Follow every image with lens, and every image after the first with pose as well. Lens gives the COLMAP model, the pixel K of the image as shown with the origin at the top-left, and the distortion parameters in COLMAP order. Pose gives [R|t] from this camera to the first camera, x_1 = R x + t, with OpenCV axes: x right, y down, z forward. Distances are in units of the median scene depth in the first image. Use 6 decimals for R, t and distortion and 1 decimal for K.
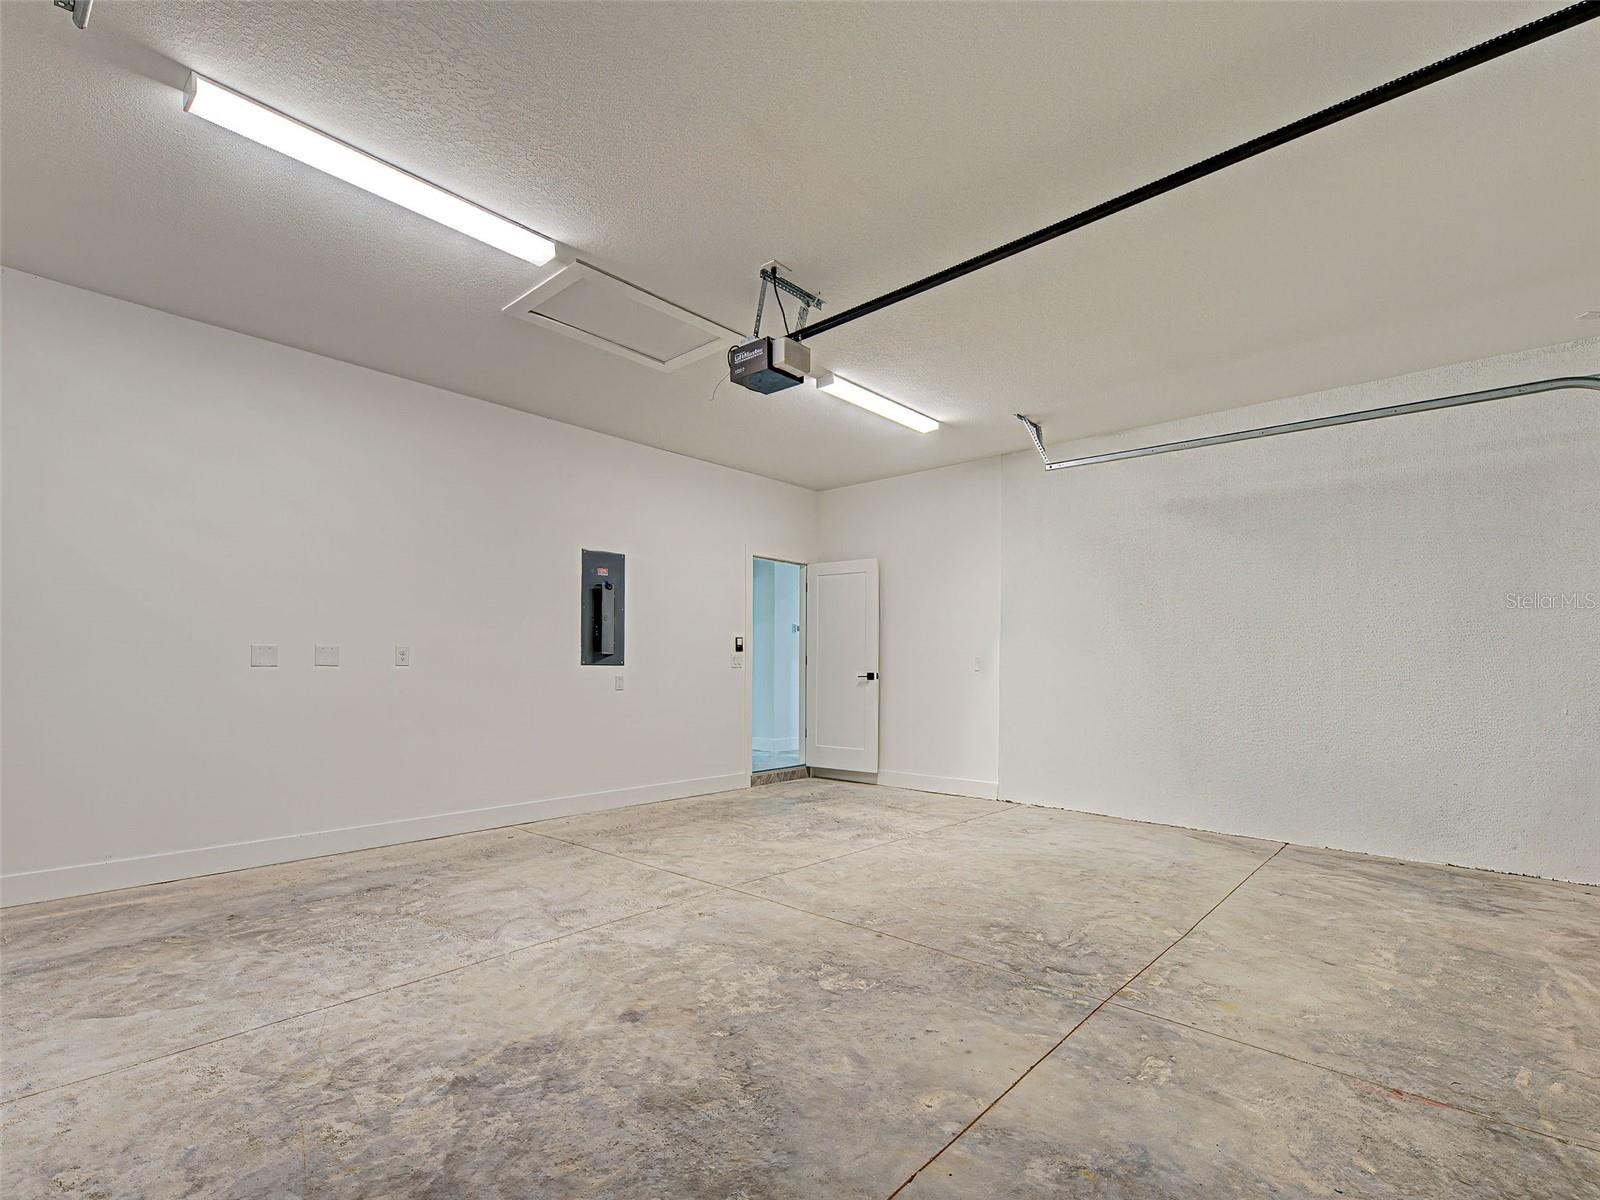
lens RADIAL K [[735.9, 0, 800.0], [0, 735.9, 600.0], [0, 0, 1]] dist [0.012145, -0.000756]
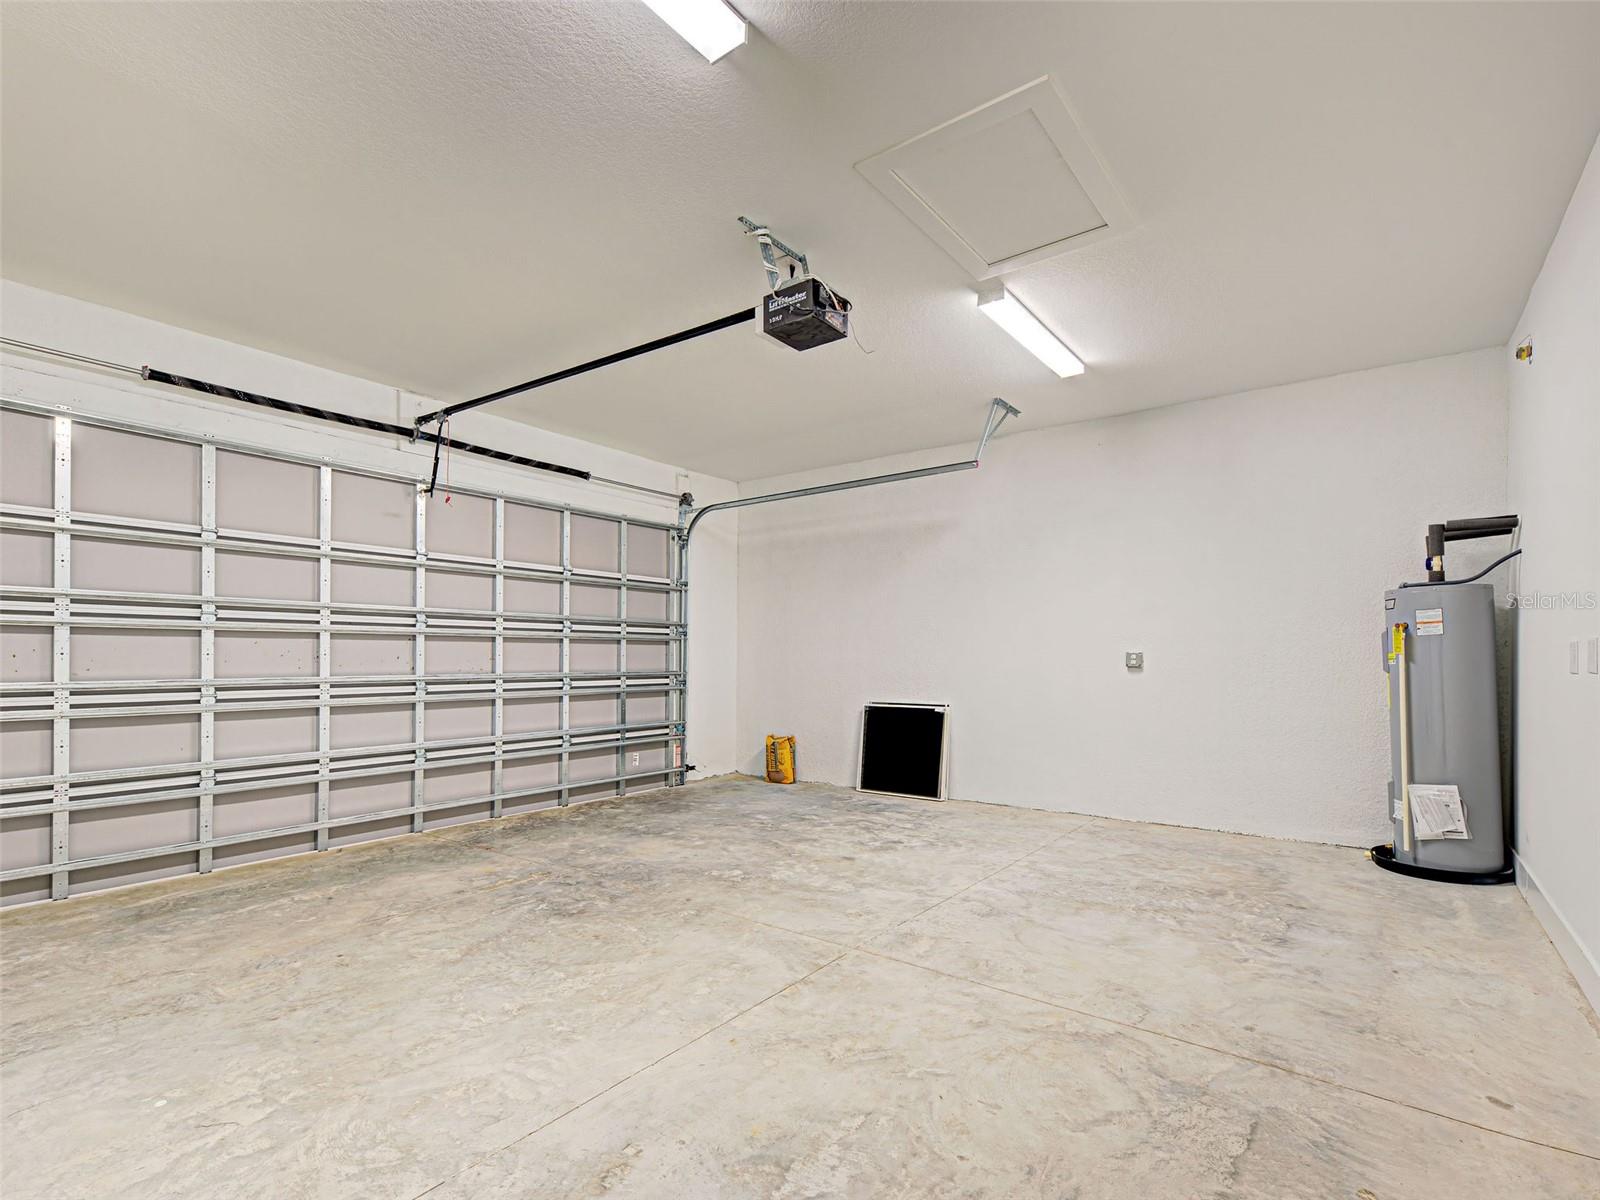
lens RADIAL K [[735.9, 0, 800.0], [0, 735.9, 600.0], [0, 0, 1]] dist [0.012145, -0.000756]
pose [[-0.996323, -0.016890, -0.083995, 0.039875], [-0.002537, 0.985763, -0.168124, 0.194149], [0.085639, -0.167293, -0.982181, 2.262165]]
